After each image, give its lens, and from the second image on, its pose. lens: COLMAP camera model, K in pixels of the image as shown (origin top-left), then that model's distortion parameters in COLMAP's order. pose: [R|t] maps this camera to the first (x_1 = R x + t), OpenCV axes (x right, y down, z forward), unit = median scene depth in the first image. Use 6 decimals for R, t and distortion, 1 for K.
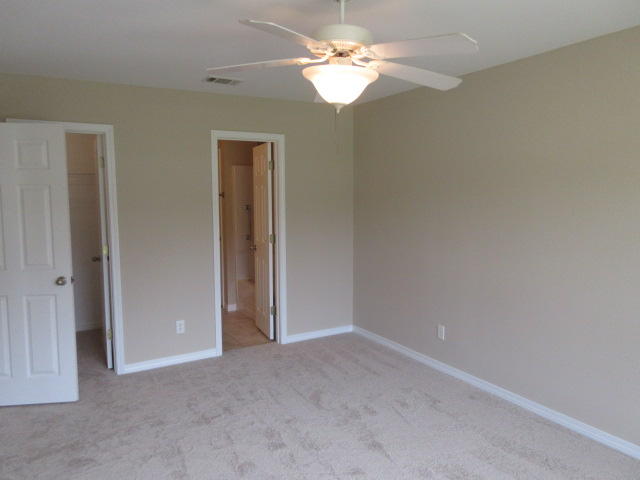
lens RADIAL K [[488.3, 0, 316.7], [0, 488.3, 240.8], [0, 0, 1]] dist [0.011651, 0.006650]
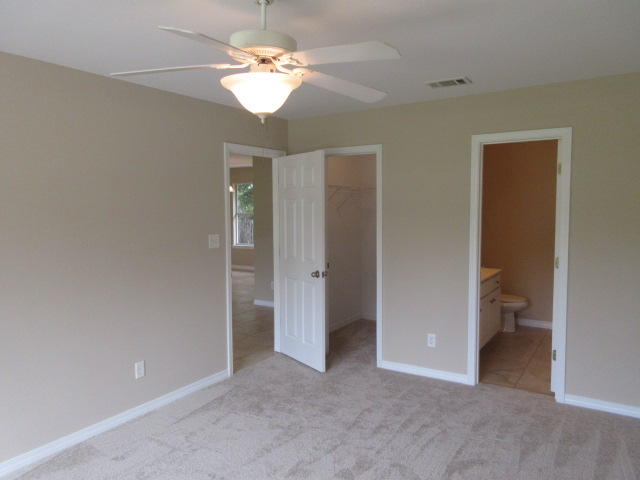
lens RADIAL K [[488.3, 0, 316.7], [0, 488.3, 240.8], [0, 0, 1]] dist [0.011651, 0.006650]
pose [[0.435066, 0.073476, -0.897396, 0.525929], [-0.078511, 0.995964, 0.043484, -0.051719], [0.896969, 0.051537, 0.439078, 0.376354]]
